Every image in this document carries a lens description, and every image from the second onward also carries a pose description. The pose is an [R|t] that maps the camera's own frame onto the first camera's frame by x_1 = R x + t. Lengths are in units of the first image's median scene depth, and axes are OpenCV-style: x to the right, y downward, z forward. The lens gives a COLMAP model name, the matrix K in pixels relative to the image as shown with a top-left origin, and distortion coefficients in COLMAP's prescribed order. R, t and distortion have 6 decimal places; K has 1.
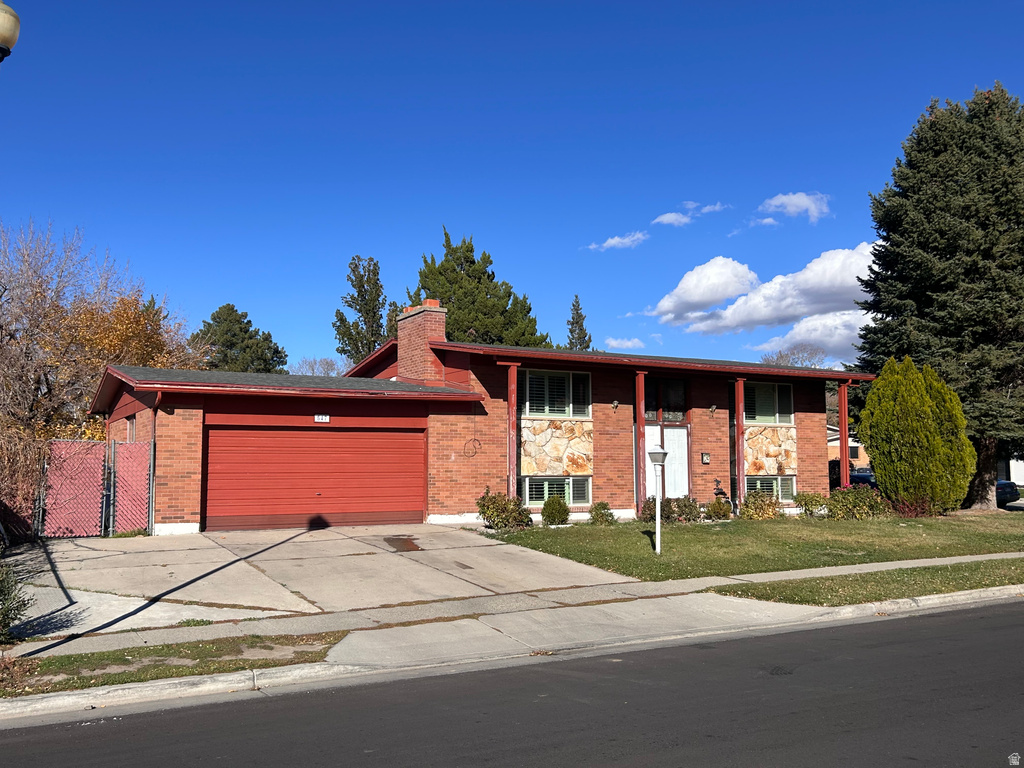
lens RADIAL K [[928.4, 0, 511.6], [0, 928.4, 386.7], [0, 0, 1]] dist [0.037145, 0.000000]
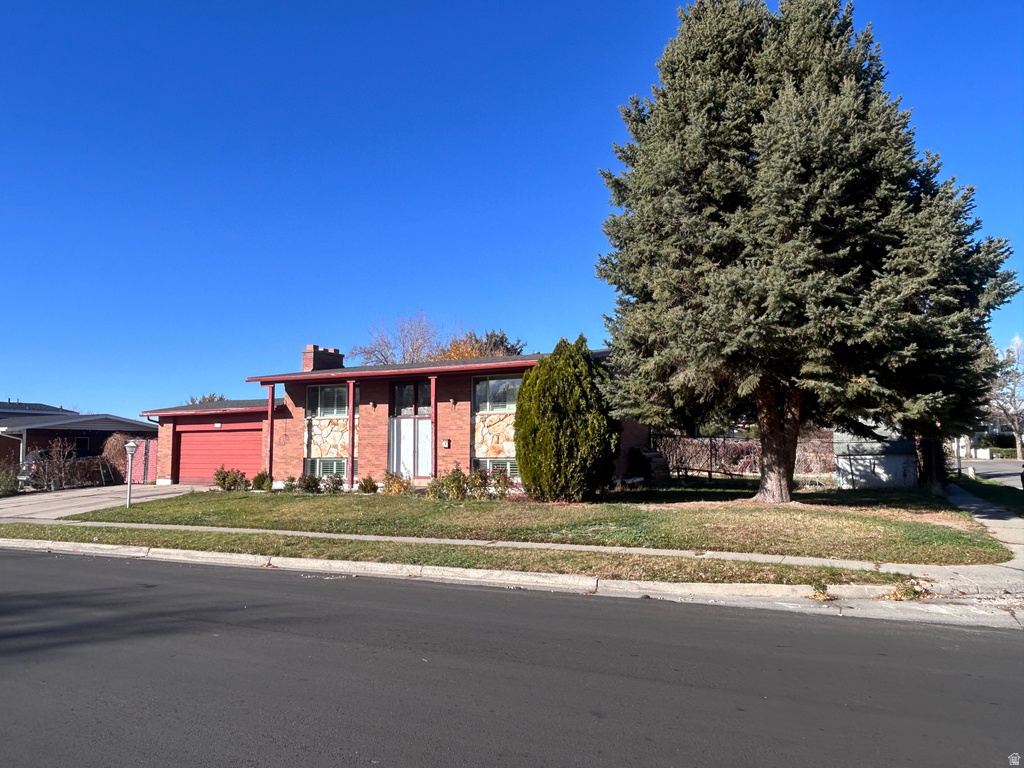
lens RADIAL K [[717.5, 0, 511.5], [0, 717.5, 378.2], [0, 0, 1]] dist [-0.017472, -0.000130]
pose [[0.562250, -0.082392, -0.822853, 1.113019], [0.080432, 0.995755, -0.044746, 0.044604], [0.823047, -0.041025, 0.566490, 0.596476]]
